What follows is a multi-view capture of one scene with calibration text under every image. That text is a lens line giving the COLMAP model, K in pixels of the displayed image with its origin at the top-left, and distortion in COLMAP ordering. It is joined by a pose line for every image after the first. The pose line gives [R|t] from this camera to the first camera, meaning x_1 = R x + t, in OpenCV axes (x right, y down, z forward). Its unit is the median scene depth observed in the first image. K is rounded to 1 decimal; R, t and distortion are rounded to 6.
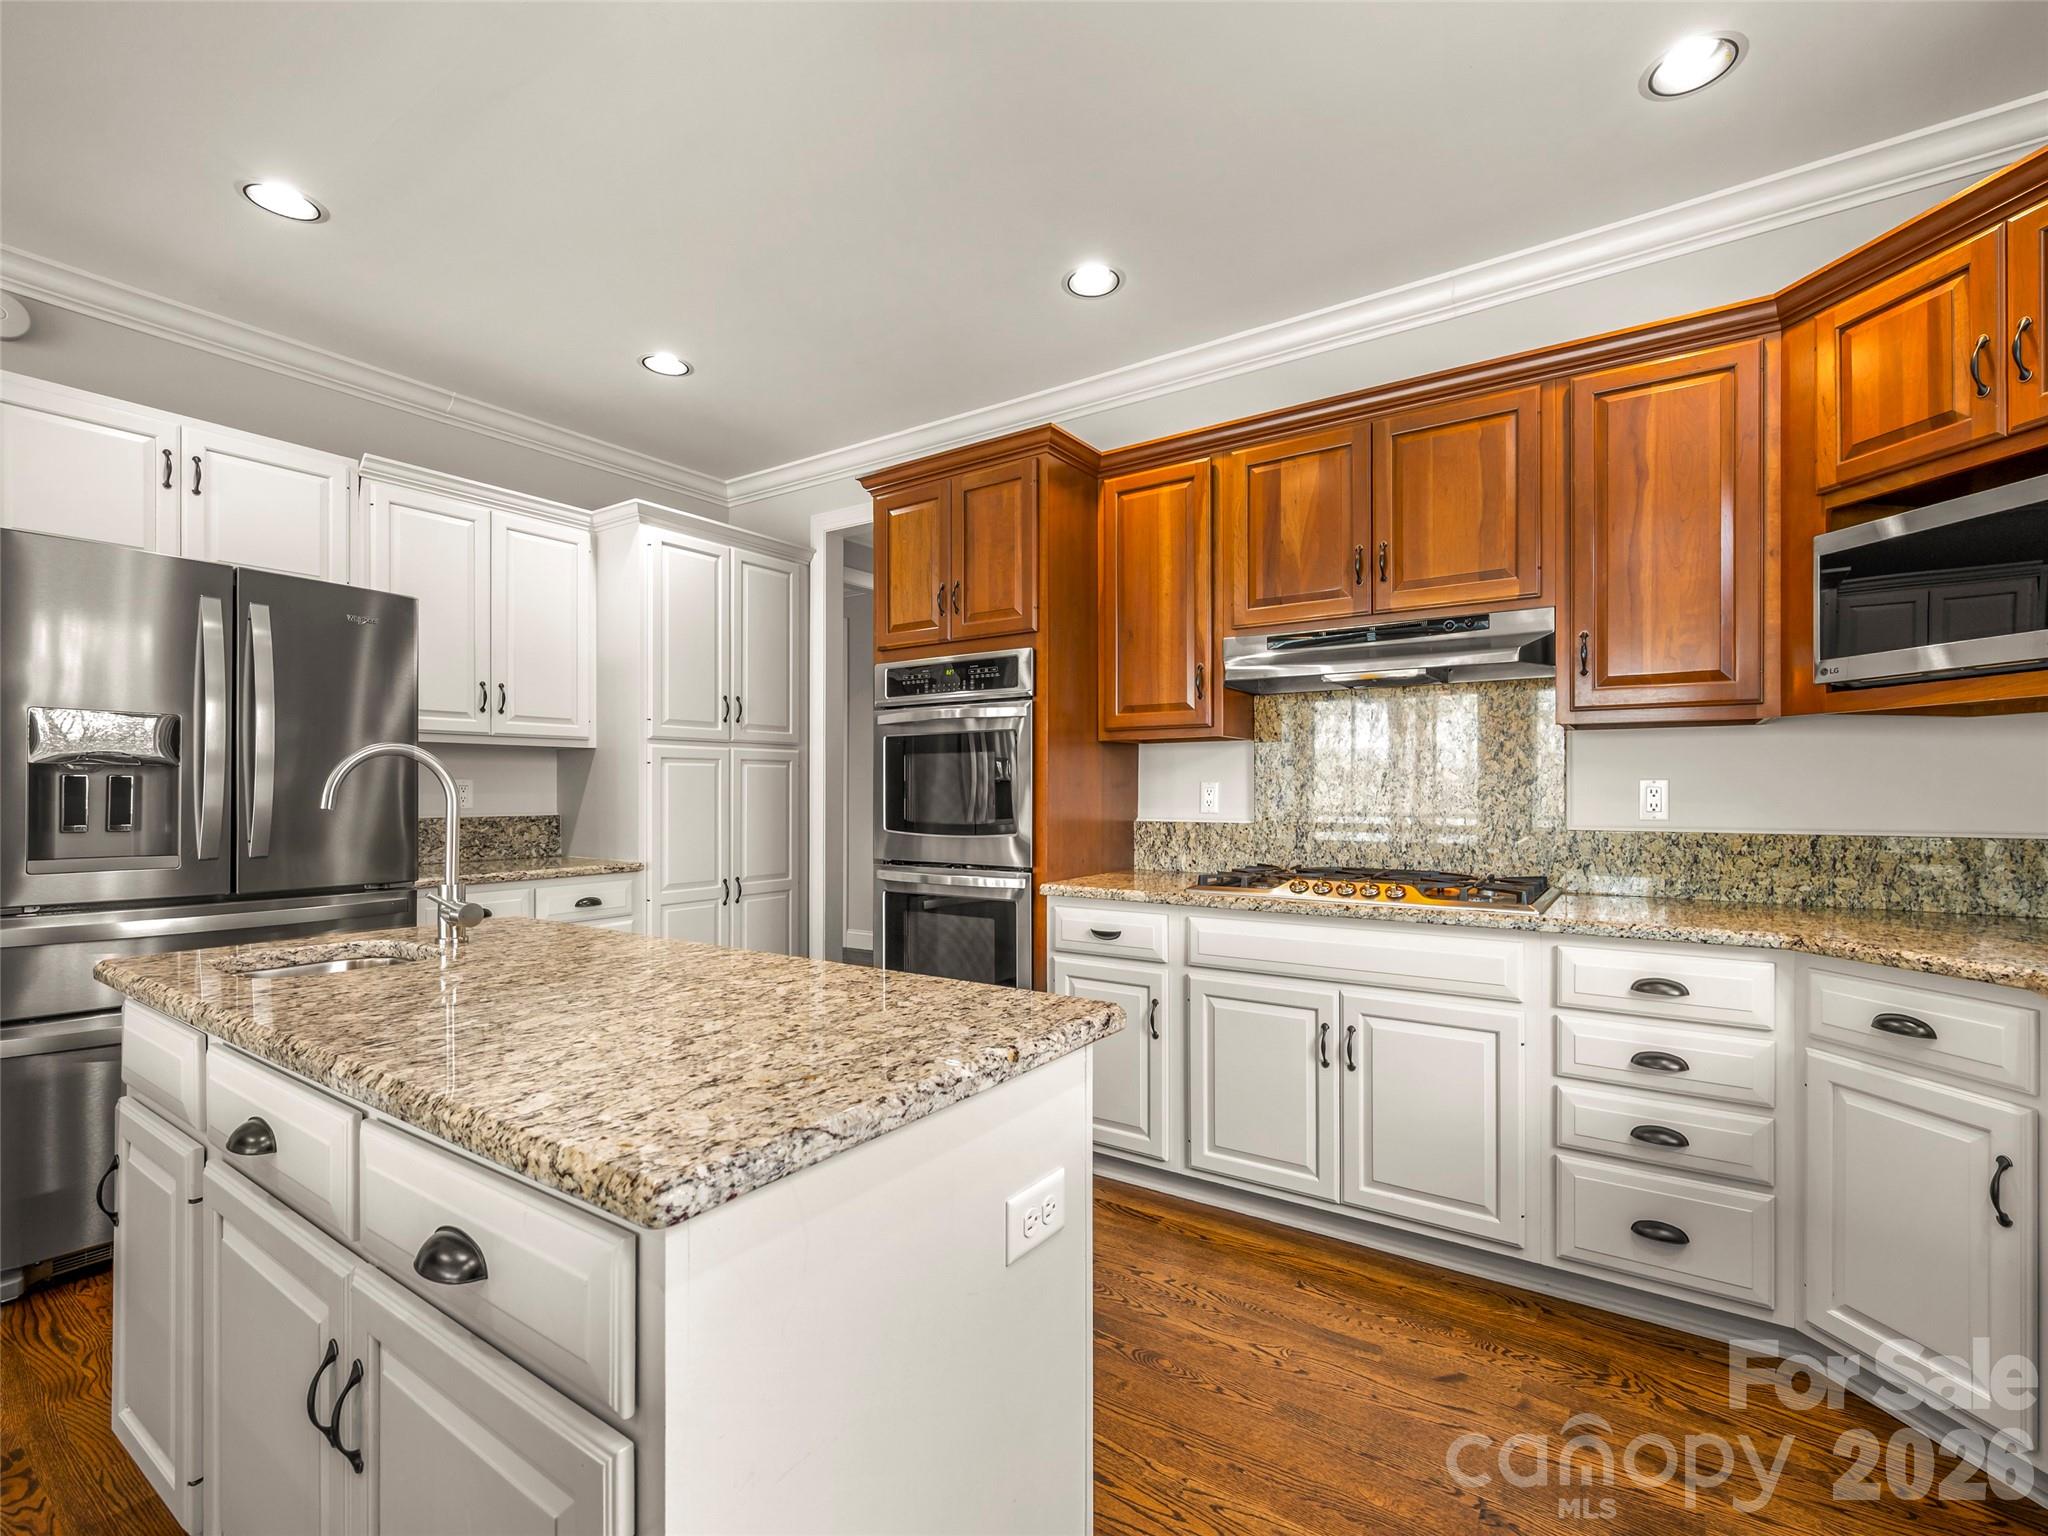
lens RADIAL K [[913.4, 0, 1045.8], [0, 913.4, 789.7], [0, 0, 1]] dist [-0.002588, -0.000383]
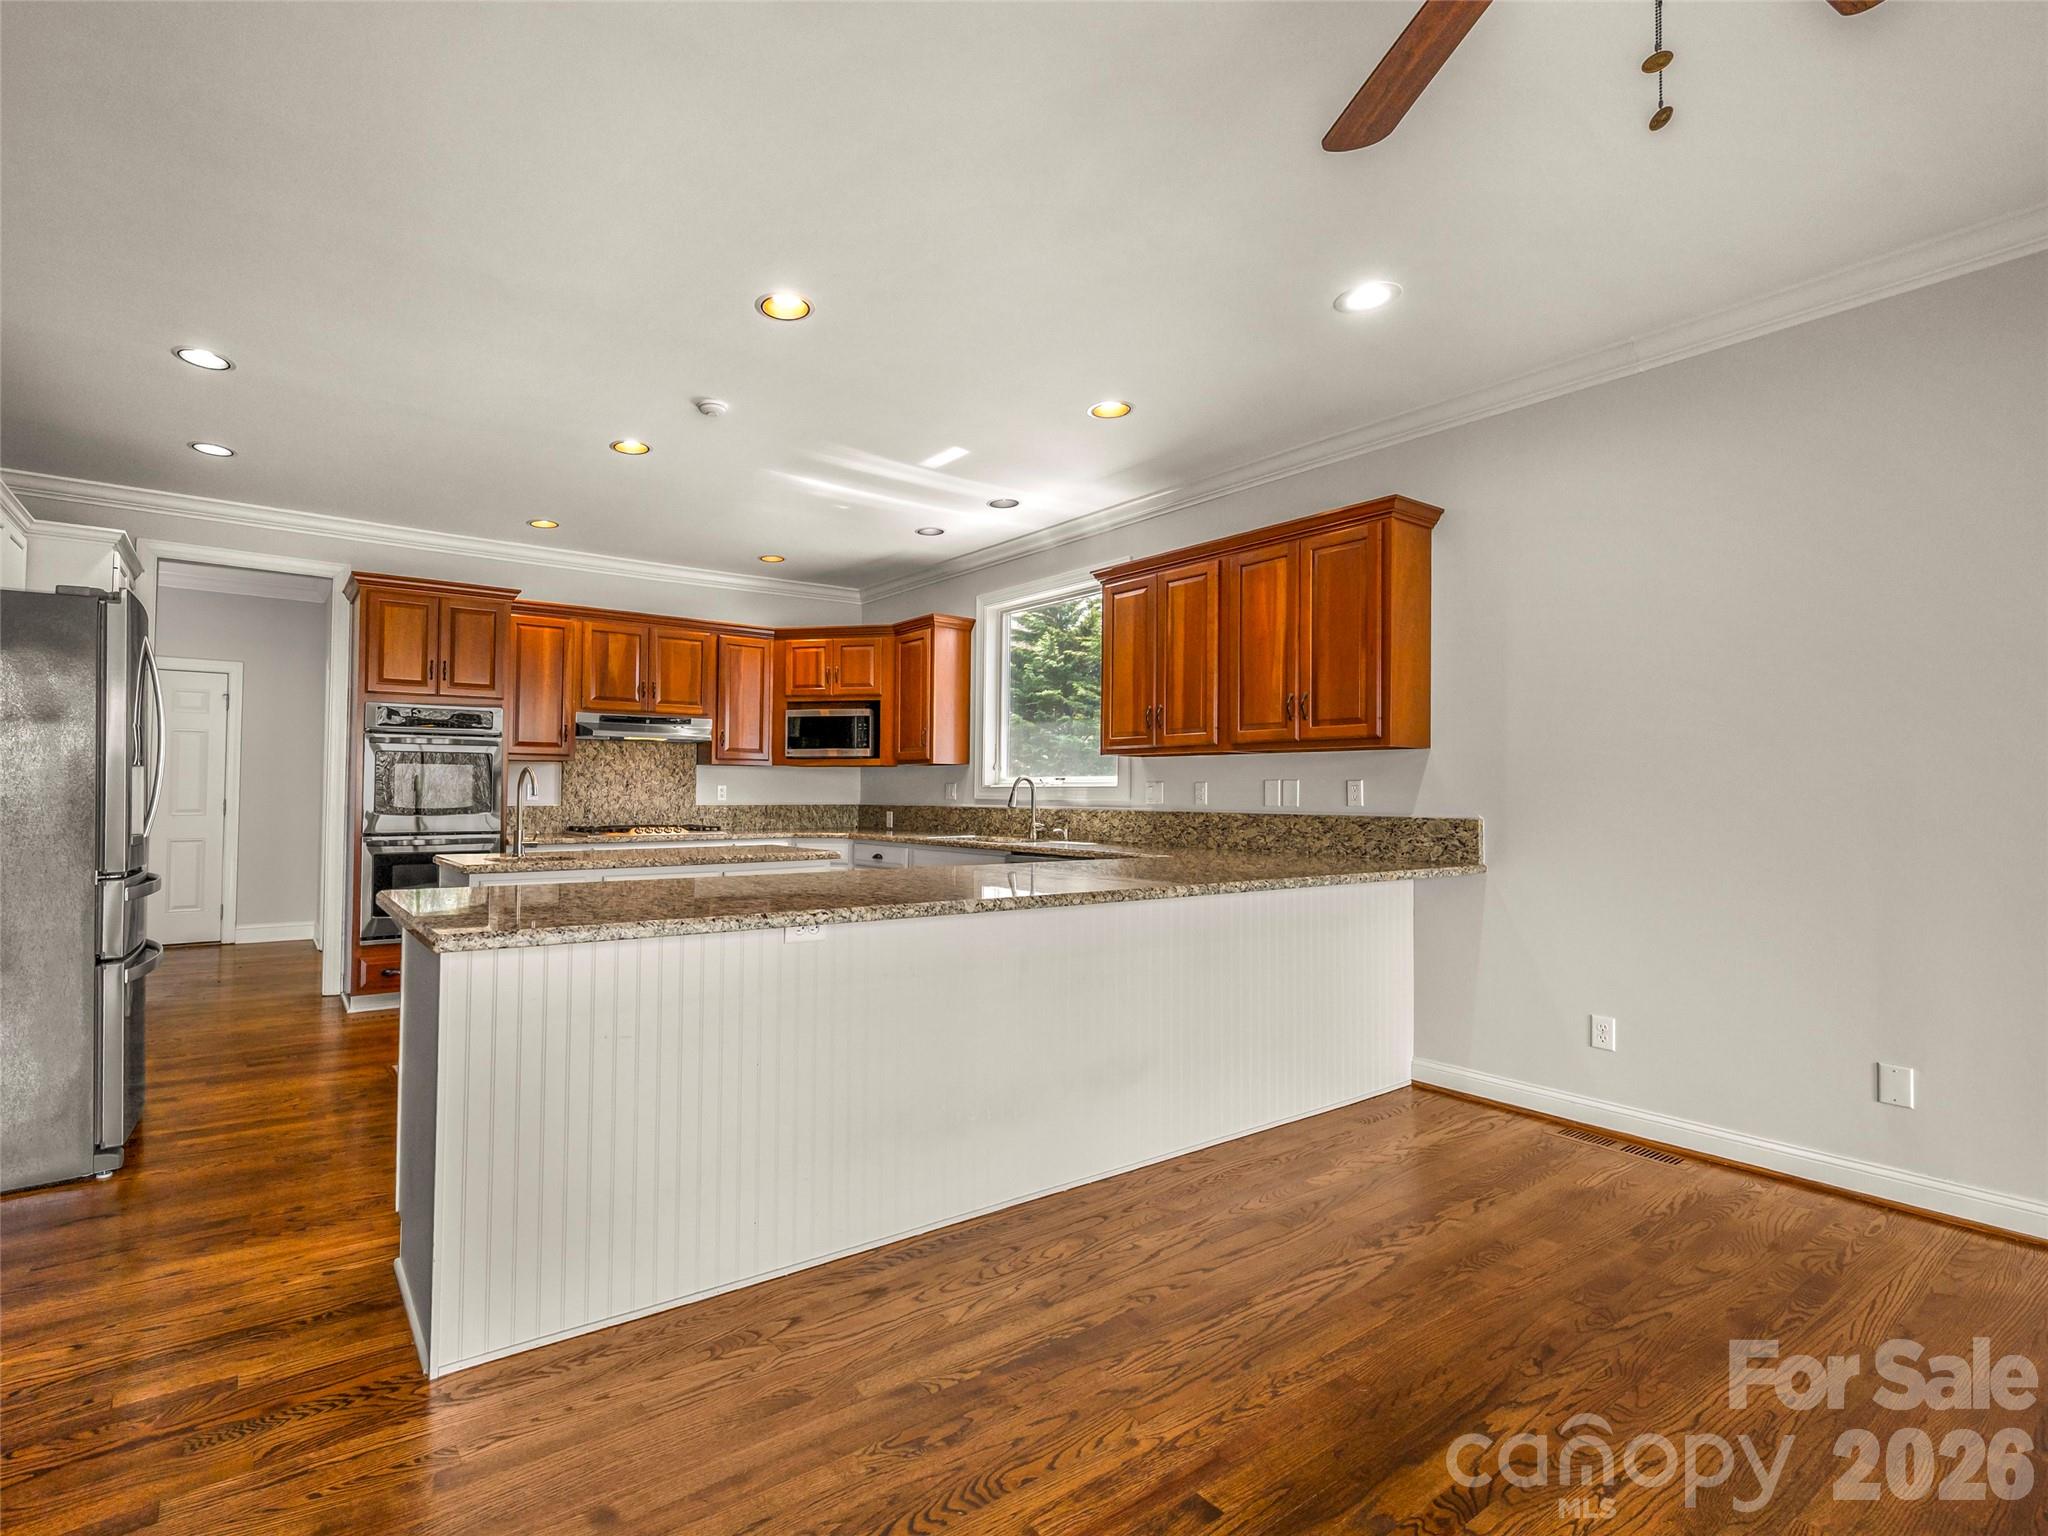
lens RADIAL K [[958.1, 0, 873.1], [0, 958.1, 763.4], [0, 0, 1]] dist [0.001846, 0.000173]
pose [[0.392444, 0.030670, 0.919264, -1.802008], [-0.004475, 0.999496, -0.031437, 0.011438], [-0.919765, 0.008224, 0.392383, -0.510371]]
